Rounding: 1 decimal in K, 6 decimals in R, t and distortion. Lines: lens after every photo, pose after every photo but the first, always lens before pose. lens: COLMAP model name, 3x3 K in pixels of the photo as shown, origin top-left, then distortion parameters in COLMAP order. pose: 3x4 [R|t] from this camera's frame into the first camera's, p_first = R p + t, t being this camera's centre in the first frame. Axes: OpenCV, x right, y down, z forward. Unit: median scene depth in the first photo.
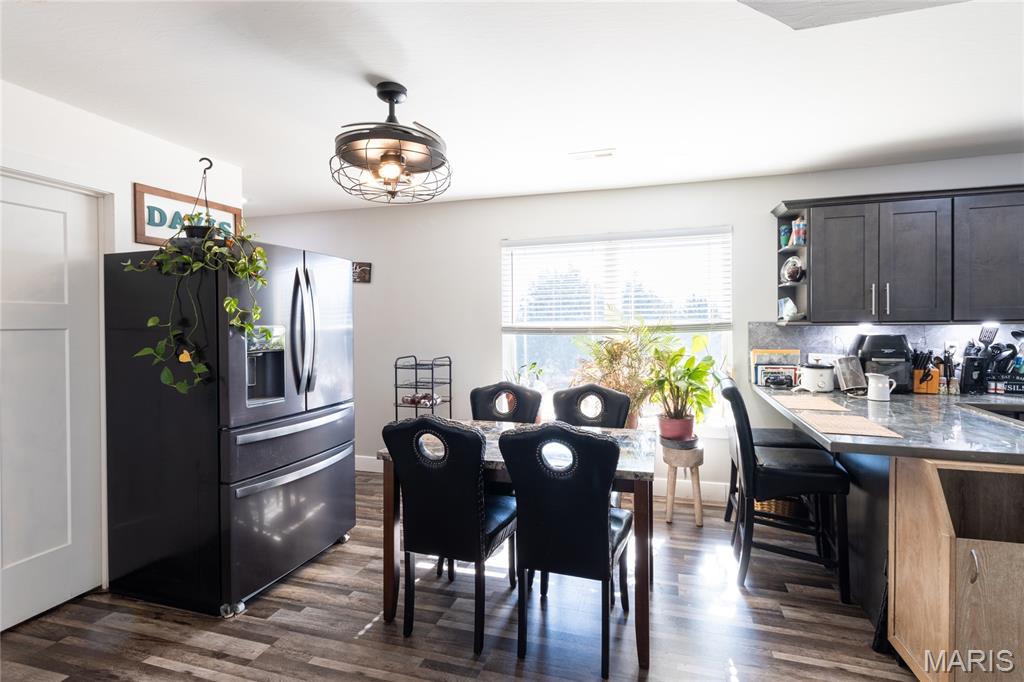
lens RADIAL K [[478.7, 0, 535.3], [0, 478.7, 329.3], [0, 0, 1]] dist [0.001682, 0.001227]
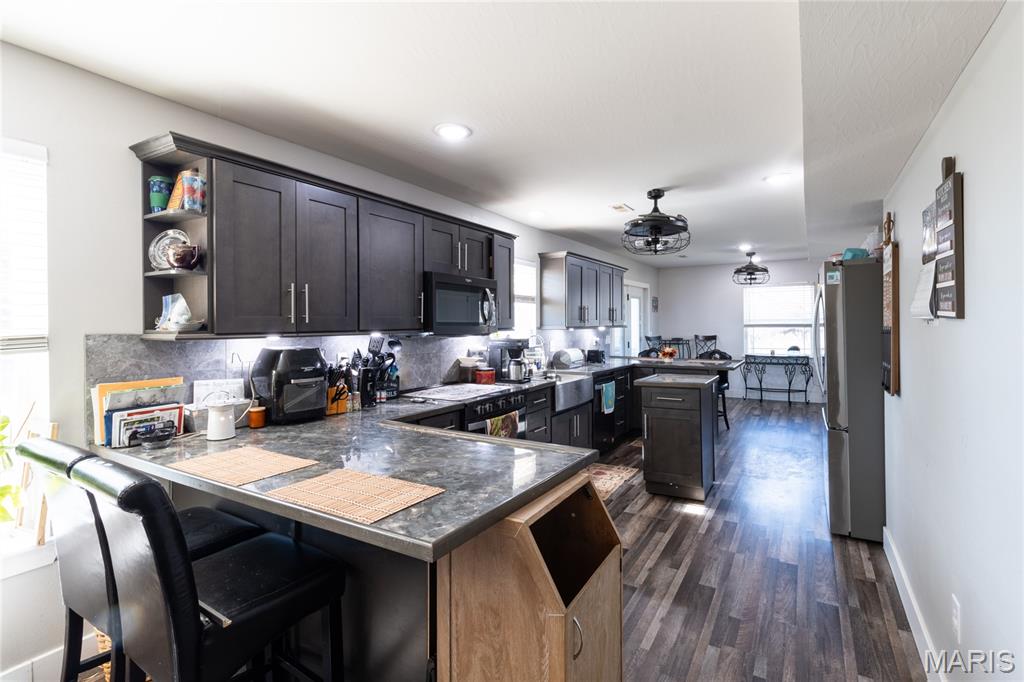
lens RADIAL K [[478.7, 0, 510.0], [0, 478.7, 325.3], [0, 0, 1]] dist [0.001682, 0.001227]
pose [[0.265342, 0.006985, 0.964129, 0.053847], [0.021582, 0.999680, -0.013182, -0.009161], [-0.963913, 0.024305, 0.265106, 0.439131]]
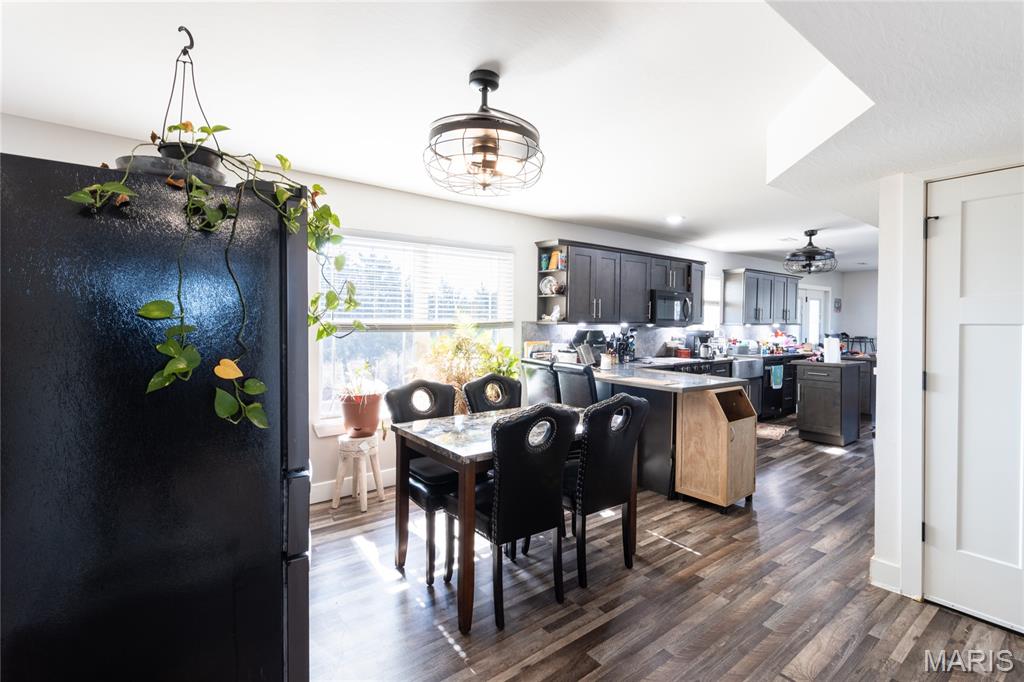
lens RADIAL K [[478.7, 0, 520.8], [0, 478.7, 324.0], [0, 0, 1]] dist [0.001682, 0.001227]
pose [[0.571916, 0.008470, 0.820269, -0.736627], [-0.002459, 0.999960, -0.008611, 0.004029], [-0.820309, 0.002907, 0.571914, 0.264110]]
